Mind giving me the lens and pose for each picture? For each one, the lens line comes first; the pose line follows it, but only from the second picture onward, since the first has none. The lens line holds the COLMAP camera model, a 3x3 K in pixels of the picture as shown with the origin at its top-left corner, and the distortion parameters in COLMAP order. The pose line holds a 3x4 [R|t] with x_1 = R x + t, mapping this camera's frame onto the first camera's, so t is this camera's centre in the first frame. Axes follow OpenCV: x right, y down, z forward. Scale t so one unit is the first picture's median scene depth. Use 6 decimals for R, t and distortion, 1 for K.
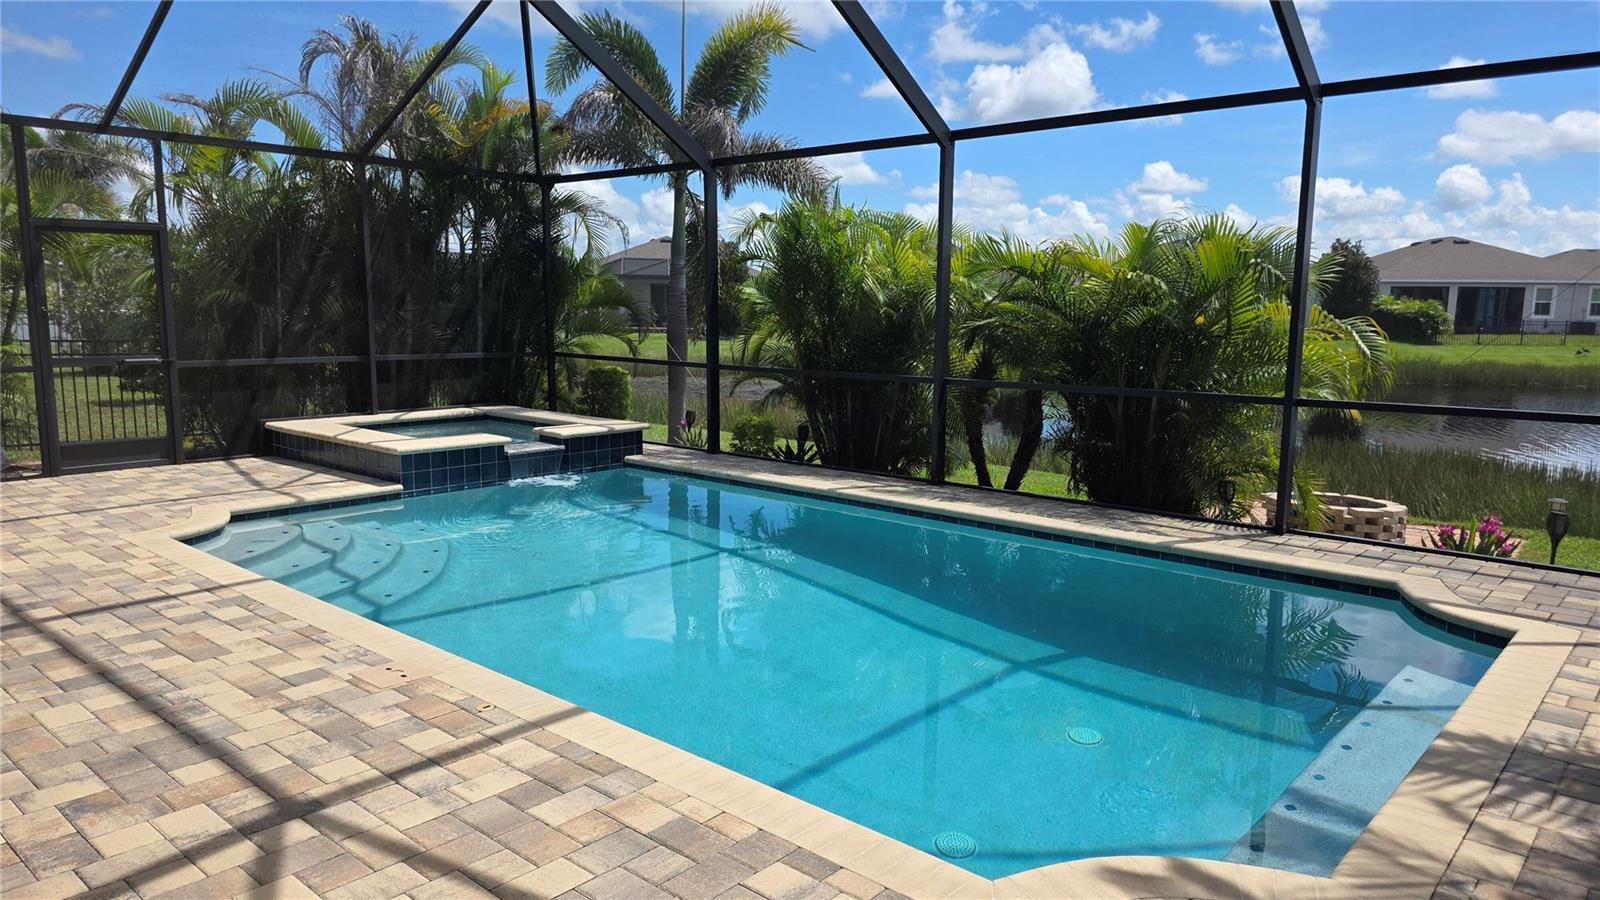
lens RADIAL K [[1074.8, 0, 799.0], [0, 1074.8, 453.8], [0, 0, 1]] dist [0.009166, 0.005082]
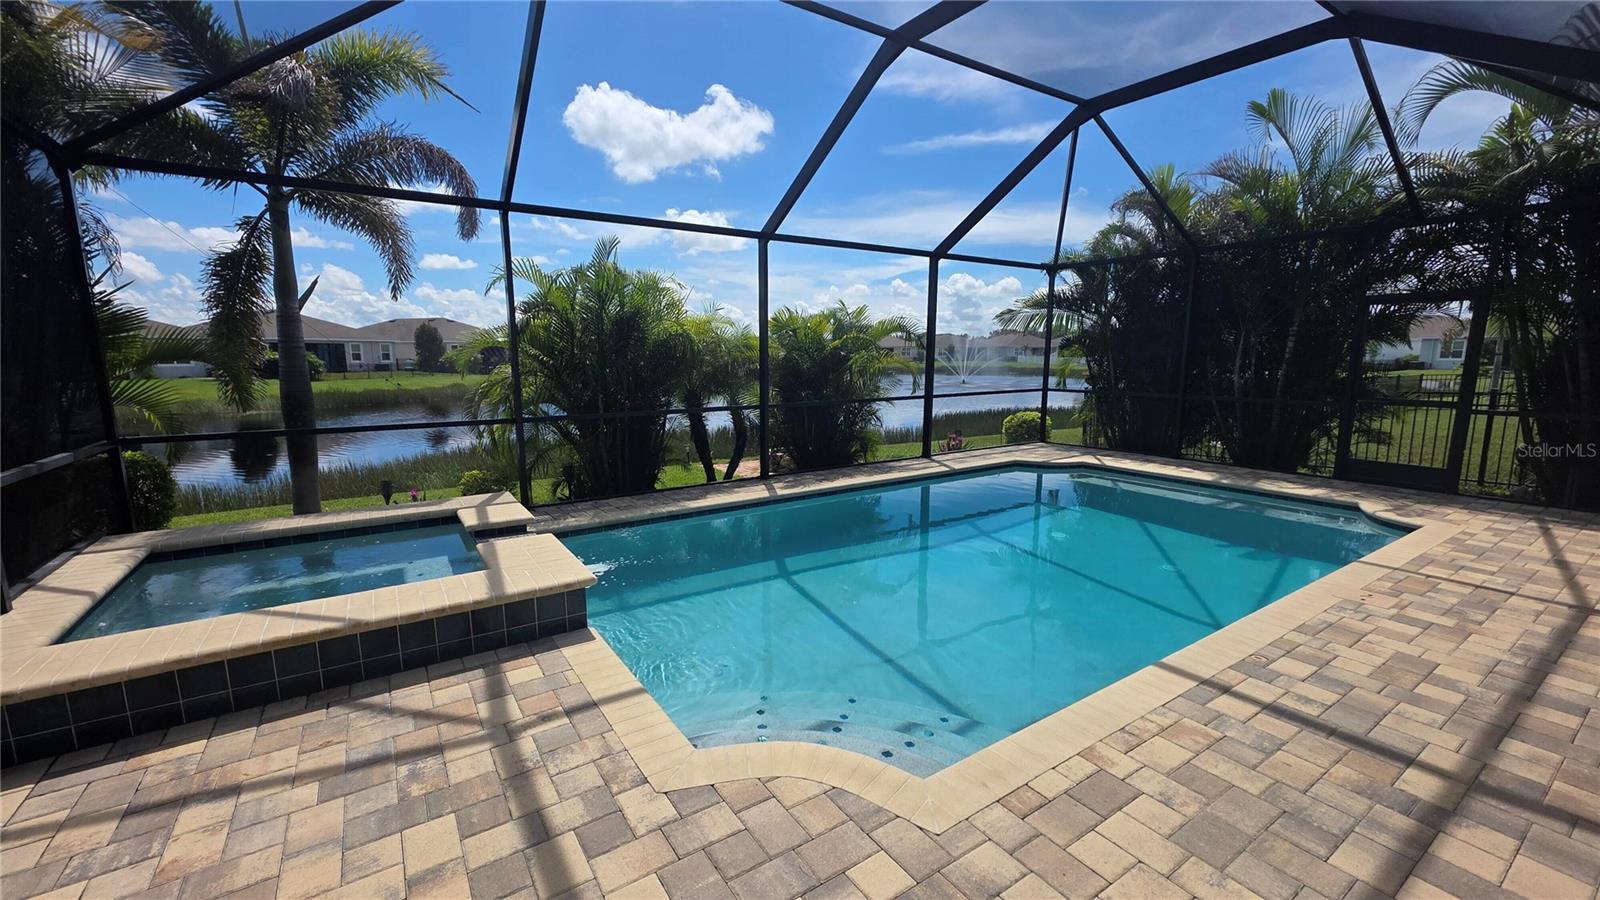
lens RADIAL K [[634.4, 0, 796.4], [0, 634.4, 446.0], [0, 0, 1]] dist [-0.000965, -0.000366]
pose [[0.258617, -0.144199, 0.955157, -1.368917], [0.137187, 0.984256, 0.111448, -0.214007], [-0.956189, 0.102213, 0.274327, 1.458661]]
